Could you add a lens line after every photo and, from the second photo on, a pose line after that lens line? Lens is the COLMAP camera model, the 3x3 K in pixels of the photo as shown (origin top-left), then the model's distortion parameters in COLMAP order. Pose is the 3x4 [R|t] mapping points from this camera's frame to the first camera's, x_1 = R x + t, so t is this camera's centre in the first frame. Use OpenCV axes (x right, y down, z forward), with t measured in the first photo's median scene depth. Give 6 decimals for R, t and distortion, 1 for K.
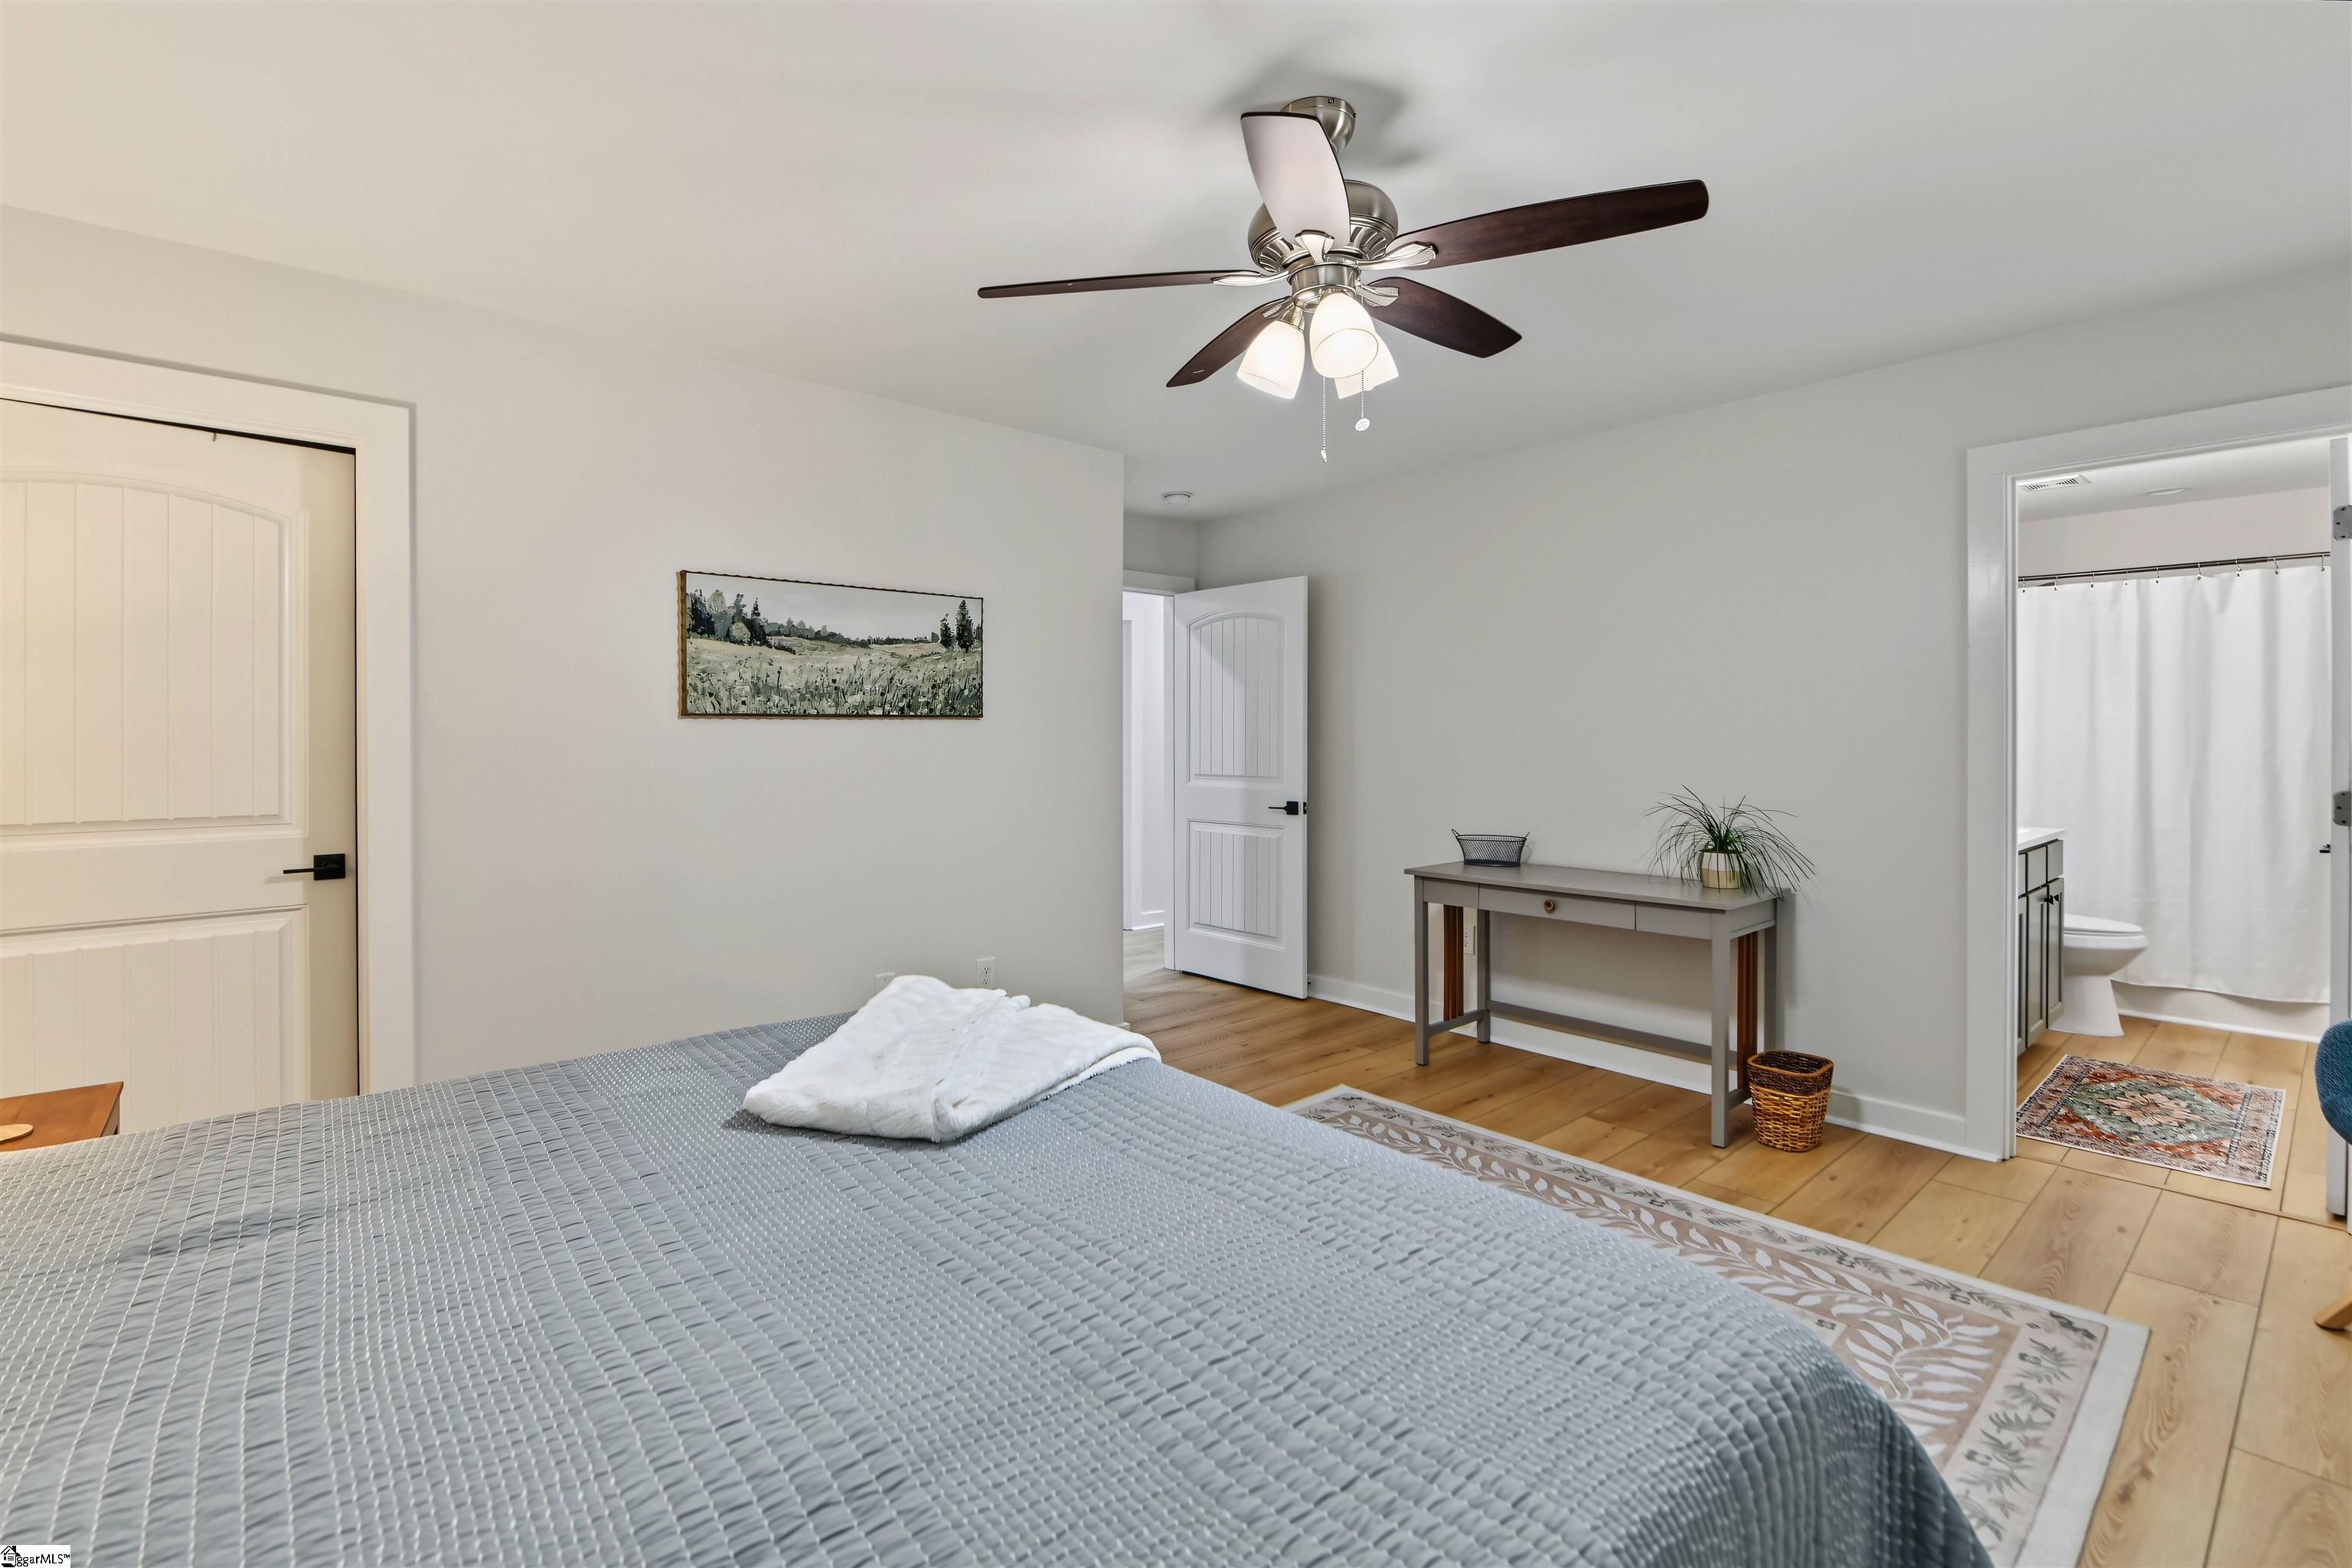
lens RADIAL K [[1045.5, 0, 1172.8], [0, 1045.5, 746.5], [0, 0, 1]] dist [-0.001083, -0.005098]
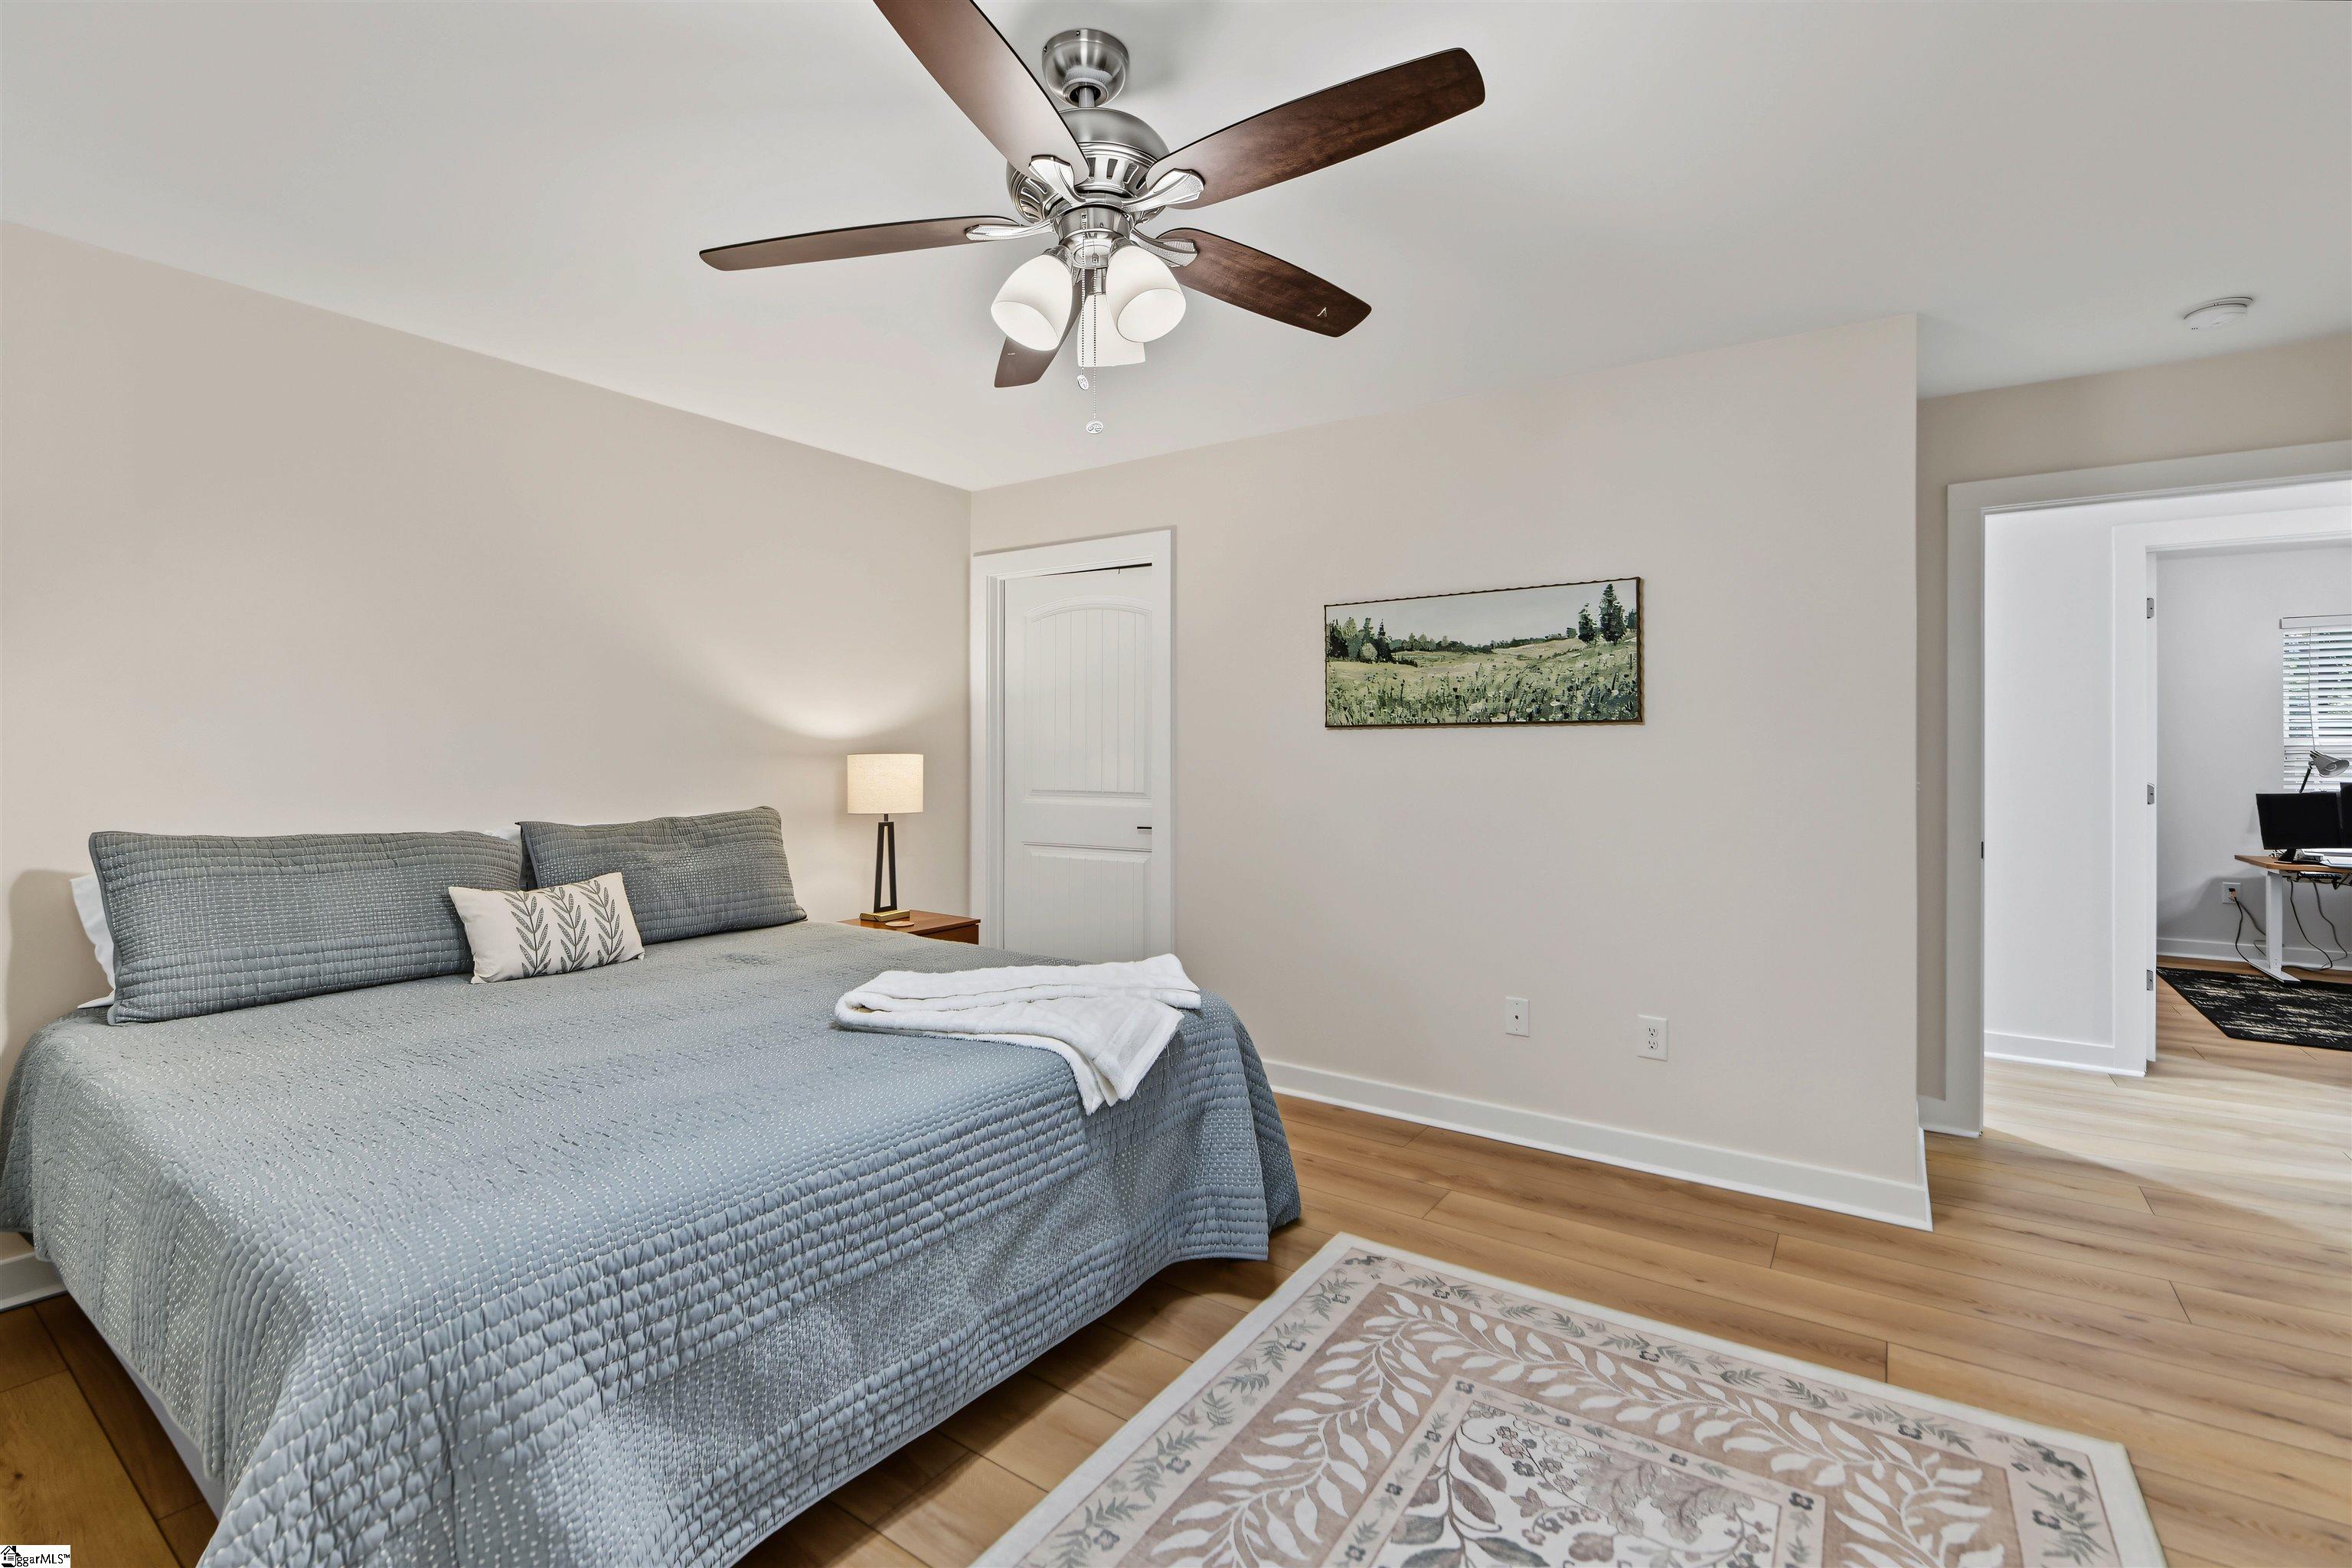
lens RADIAL K [[1045.5, 0, 1172.8], [0, 1045.5, 746.5], [0, 0, 1]] dist [-0.001083, -0.005098]
pose [[0.254850, 0.001284, -0.966980, 0.567859], [-0.008363, 0.999965, -0.000876, -0.004840], [0.966944, 0.008310, 0.254852, 0.473439]]
